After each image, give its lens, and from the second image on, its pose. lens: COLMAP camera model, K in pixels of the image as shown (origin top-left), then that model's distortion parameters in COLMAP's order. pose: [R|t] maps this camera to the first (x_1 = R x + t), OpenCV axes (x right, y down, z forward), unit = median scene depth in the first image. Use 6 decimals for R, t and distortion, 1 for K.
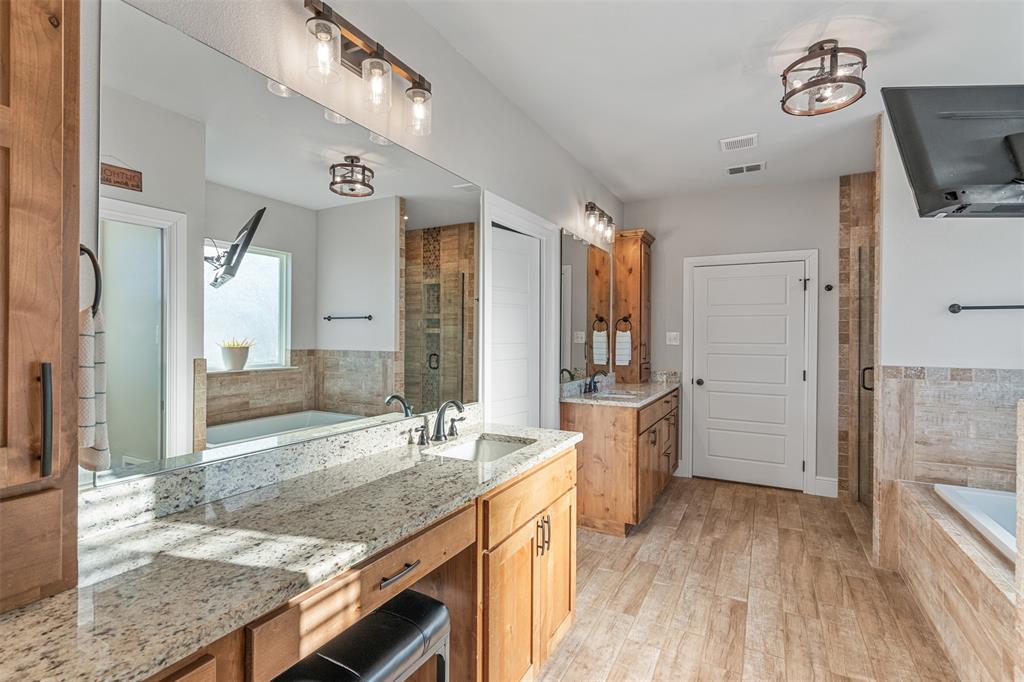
lens RADIAL K [[469.9, 0, 509.2], [0, 469.9, 335.6], [0, 0, 1]] dist [-0.001761, 0.000269]
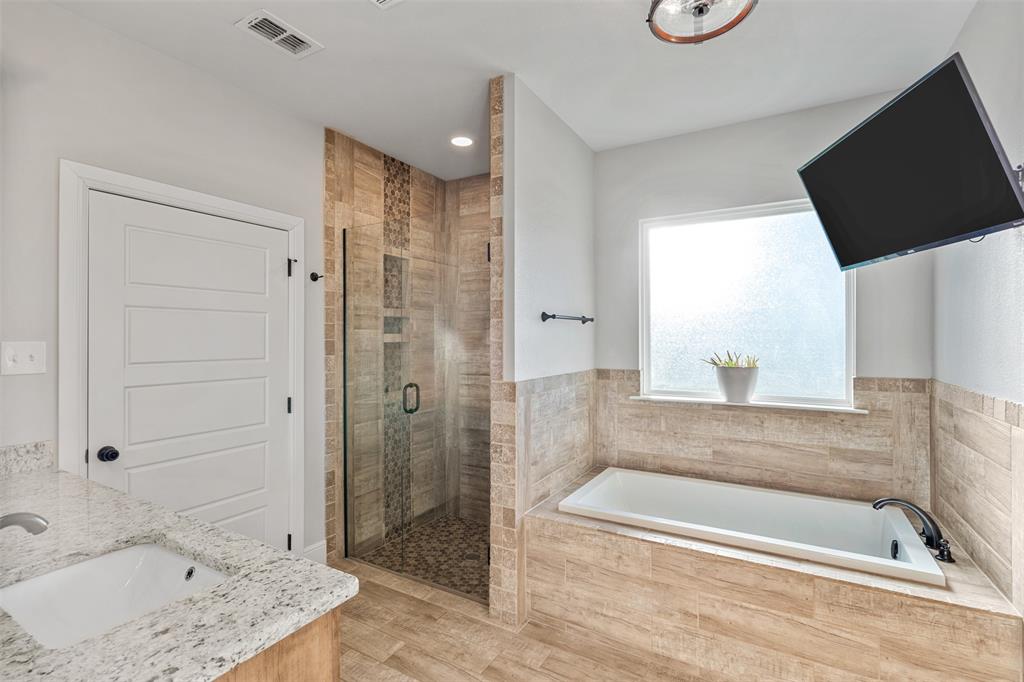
lens RADIAL K [[473.7, 0, 509.8], [0, 473.7, 338.0], [0, 0, 1]] dist [-0.000378, 0.000157]
pose [[0.039912, -0.004734, 0.999192, -0.027041], [0.002060, 0.999987, 0.004655, -0.012770], [-0.999201, 0.001873, 0.039922, 0.725223]]
